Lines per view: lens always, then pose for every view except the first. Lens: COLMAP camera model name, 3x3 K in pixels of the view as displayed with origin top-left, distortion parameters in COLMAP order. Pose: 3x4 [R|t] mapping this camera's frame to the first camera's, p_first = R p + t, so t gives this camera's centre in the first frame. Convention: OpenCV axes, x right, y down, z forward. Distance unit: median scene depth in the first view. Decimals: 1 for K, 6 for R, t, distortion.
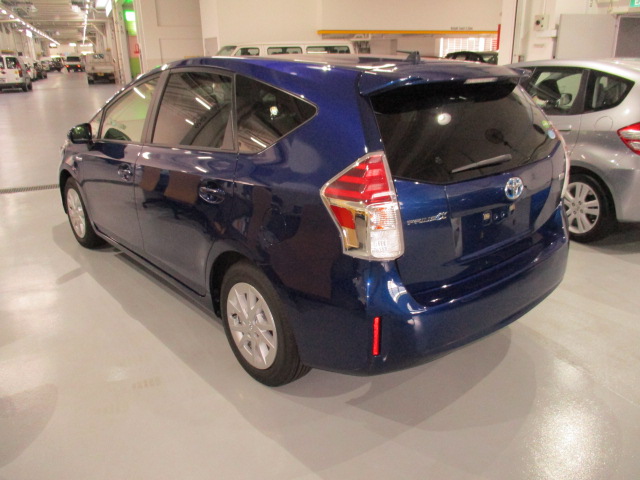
lens RADIAL K [[535.5, 0, 320.0], [0, 535.5, 240.0], [0, 0, 1]] dist [-0.019729, -0.002317]
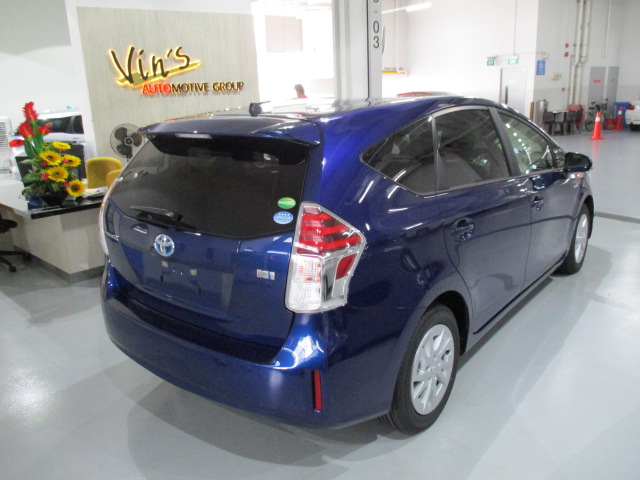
lens RADIAL K [[535.5, 0, 320.0], [0, 535.5, 240.0], [0, 0, 1]] dist [-0.019729, -0.002317]
pose [[0.182041, 0.269162, -0.945734, 0.092099], [-0.289984, 0.933724, 0.209926, -0.026511], [0.939559, 0.236033, 0.248029, 0.067414]]
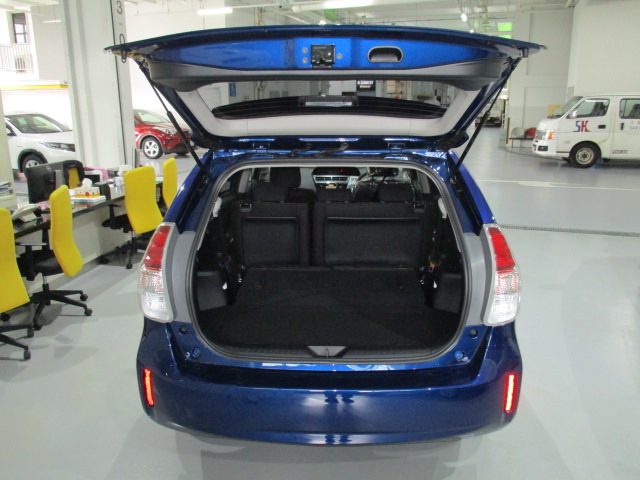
lens RADIAL K [[535.5, 0, 320.0], [0, 535.5, 240.0], [0, 0, 1]] dist [-0.019729, -0.002317]
pose [[0.739244, 0.179004, -0.649211, 0.063512], [-0.226848, 0.973877, 0.010216, -0.012571], [0.634080, 0.139720, 0.760540, 0.022322]]
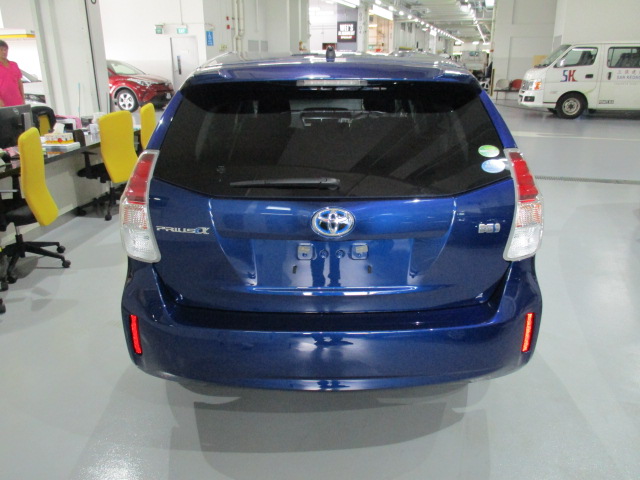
lens RADIAL K [[535.5, 0, 320.0], [0, 535.5, 240.0], [0, 0, 1]] dist [-0.019729, -0.002317]
pose [[0.764119, 0.218548, -0.606926, 0.058533], [-0.217009, 0.973113, 0.077195, -0.009011], [0.607478, 0.072722, 0.791001, 0.025732]]
